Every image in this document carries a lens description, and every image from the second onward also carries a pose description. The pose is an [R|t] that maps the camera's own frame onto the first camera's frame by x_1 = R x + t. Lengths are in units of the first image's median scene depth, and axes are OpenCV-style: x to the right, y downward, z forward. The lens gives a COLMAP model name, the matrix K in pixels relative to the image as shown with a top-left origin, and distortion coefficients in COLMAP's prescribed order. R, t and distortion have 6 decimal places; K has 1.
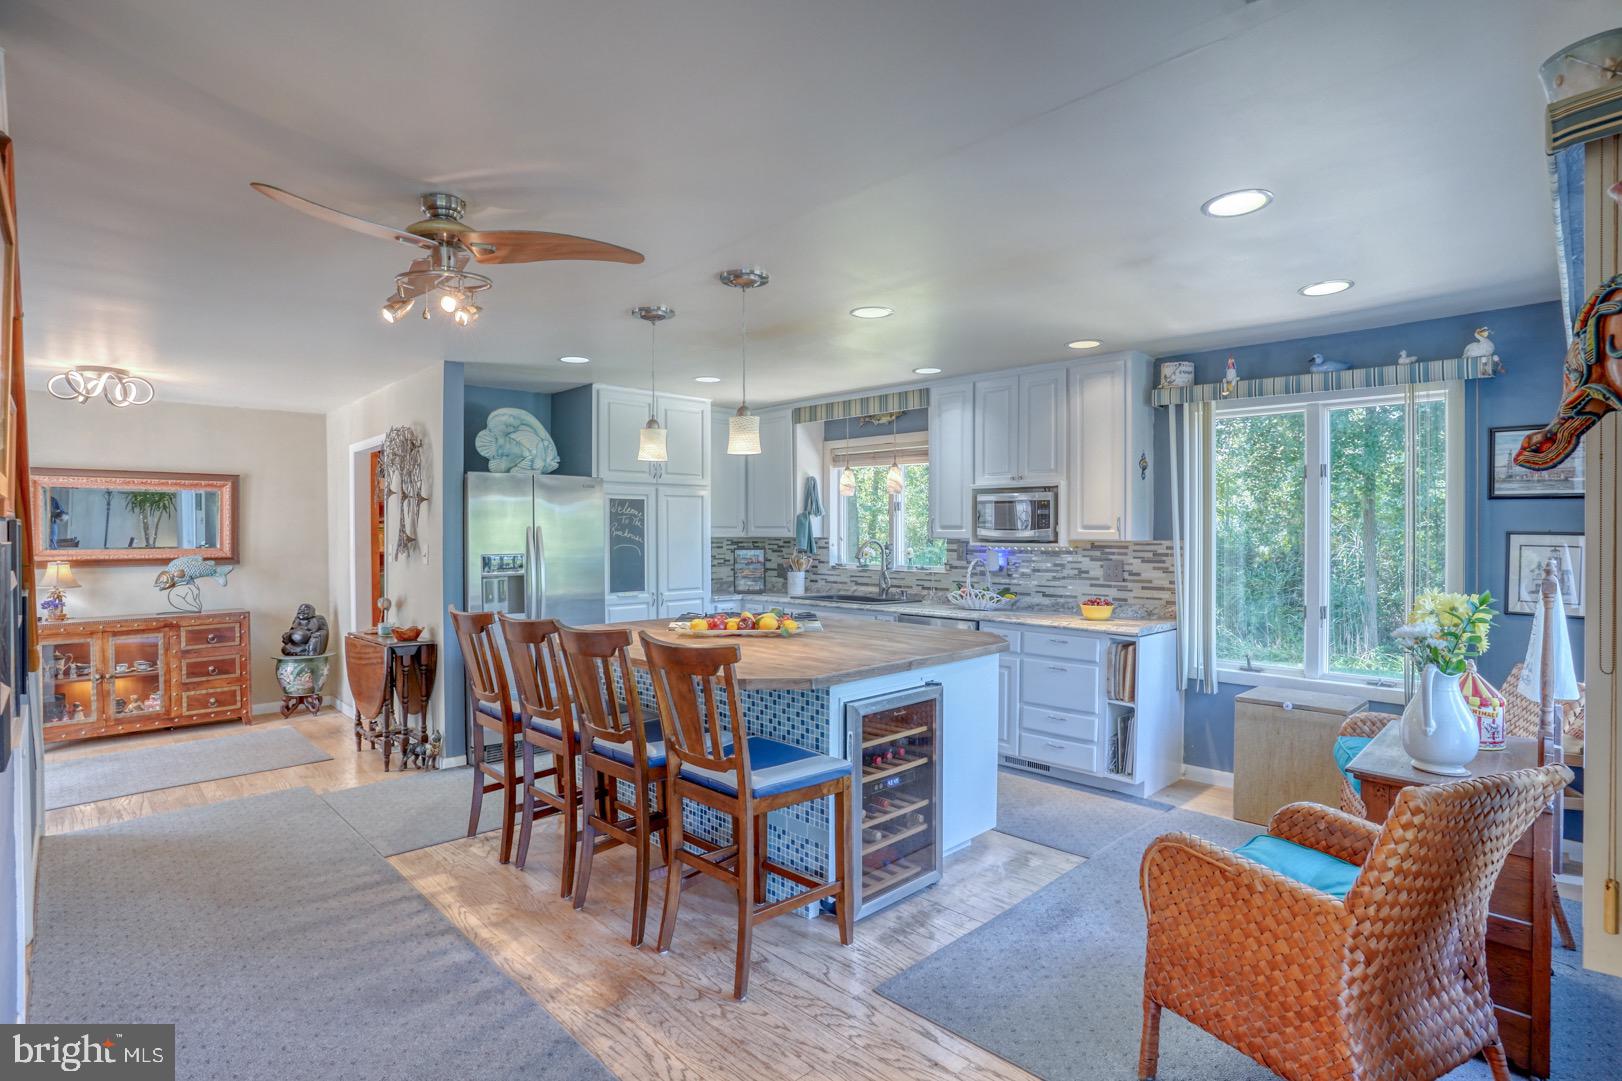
lens RADIAL K [[809.1, 0, 802.0], [0, 809.1, 526.8], [0, 0, 1]] dist [-0.076679, 0.036462]
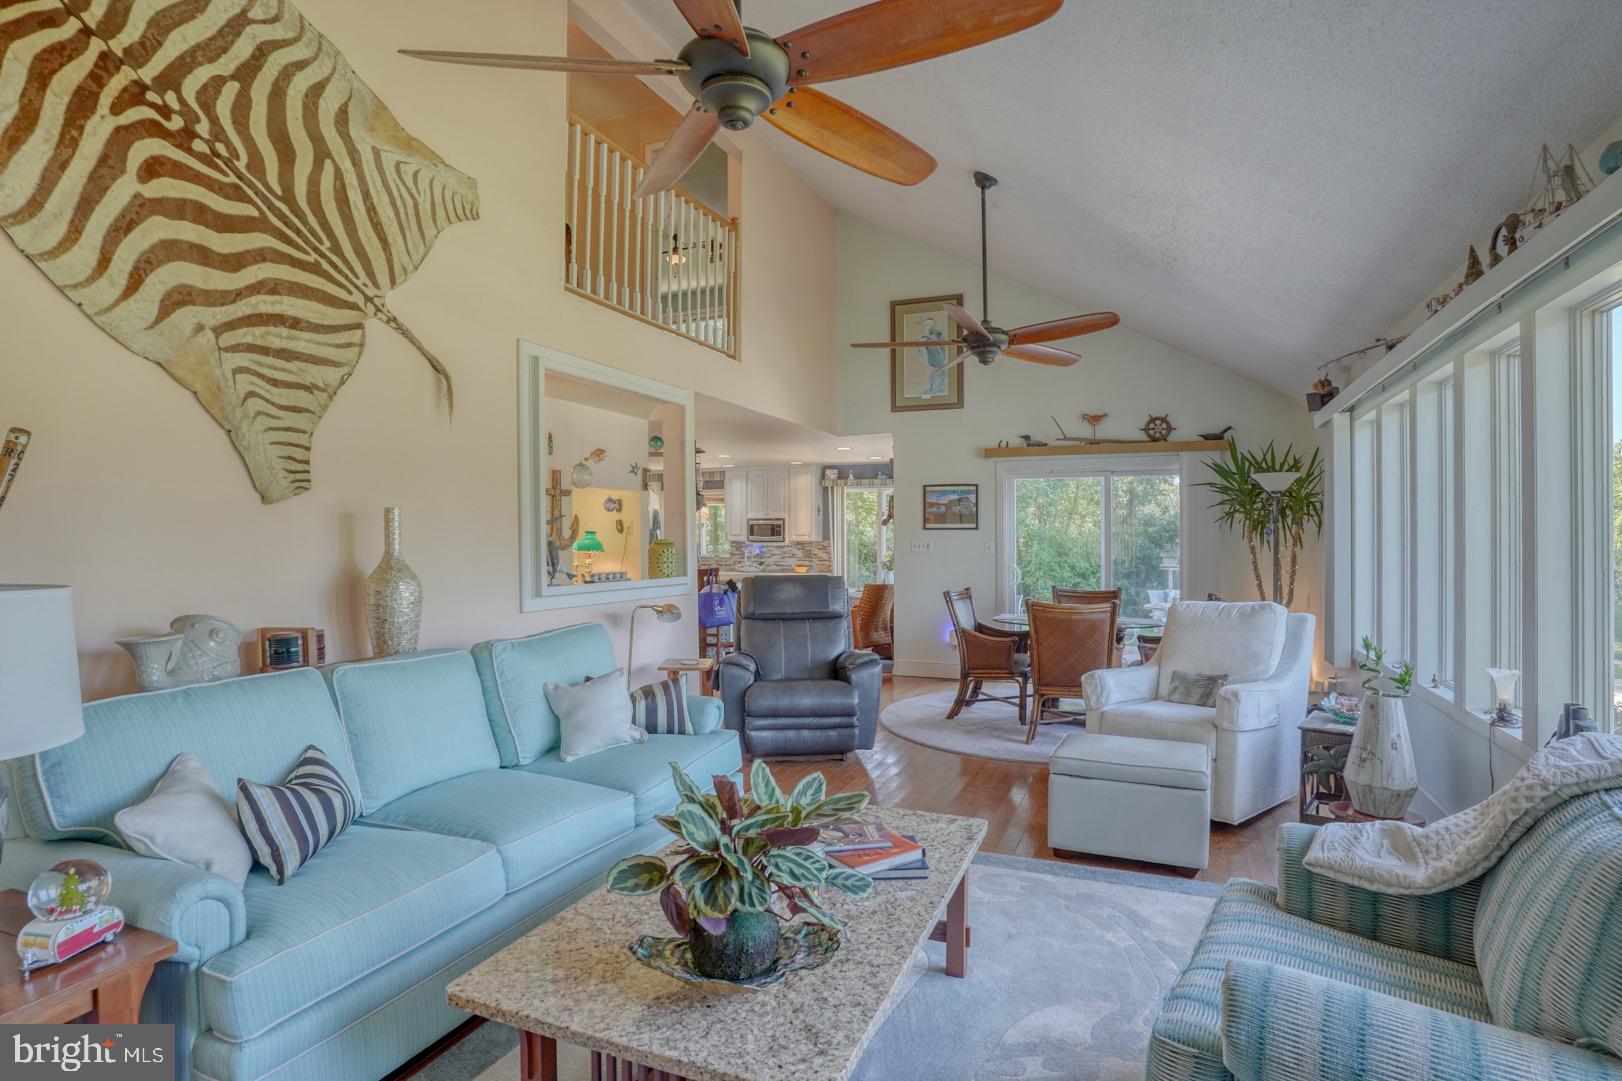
lens RADIAL K [[828.2, 0, 831.0], [0, 828.2, 535.9], [0, 0, 1]] dist [-0.095158, 0.035931]
pose [[0.911796, -0.000863, 0.410642, -0.522663], [-0.000071, 0.999997, 0.002260, -0.003516], [-0.410643, -0.002090, 0.911794, -1.197377]]
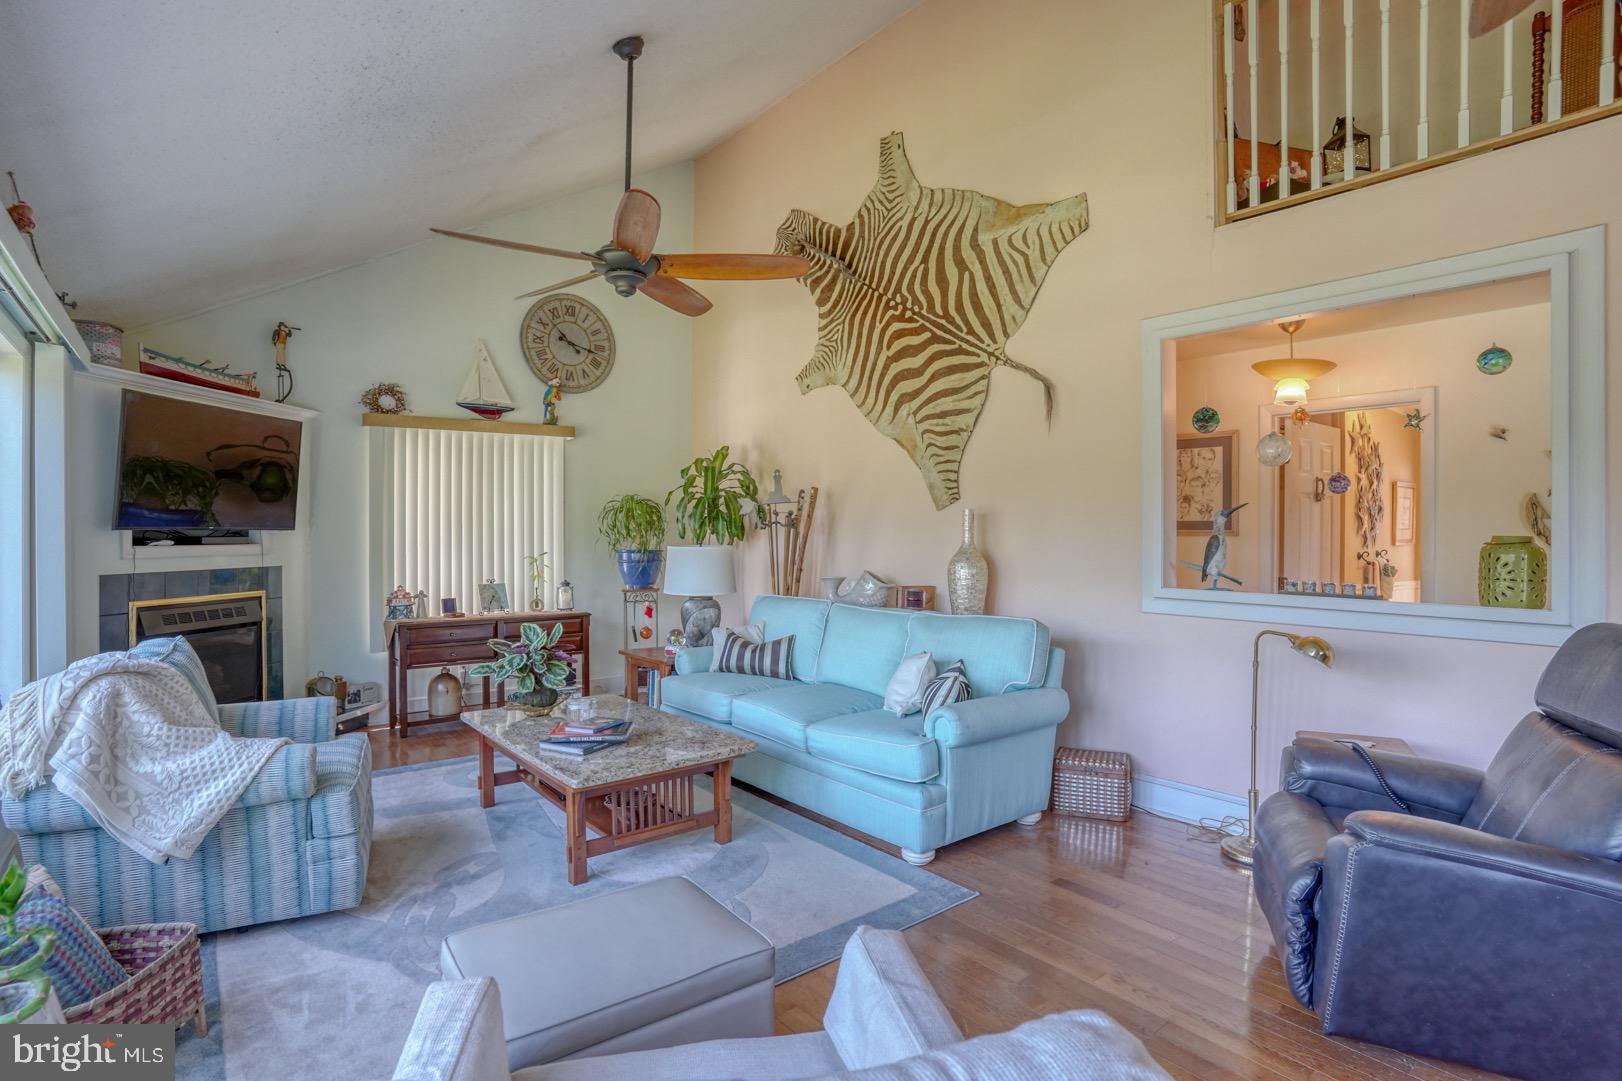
lens RADIAL K [[799.2, 0, 809.1], [0, 799.2, 535.3], [0, 0, 1]] dist [-0.084788, 0.034478]
pose [[-0.097310, 0.003948, -0.995246, 0.306279], [-0.005300, 0.999976, 0.004485, 0.000952], [0.995240, 0.005711, -0.097286, -0.546229]]
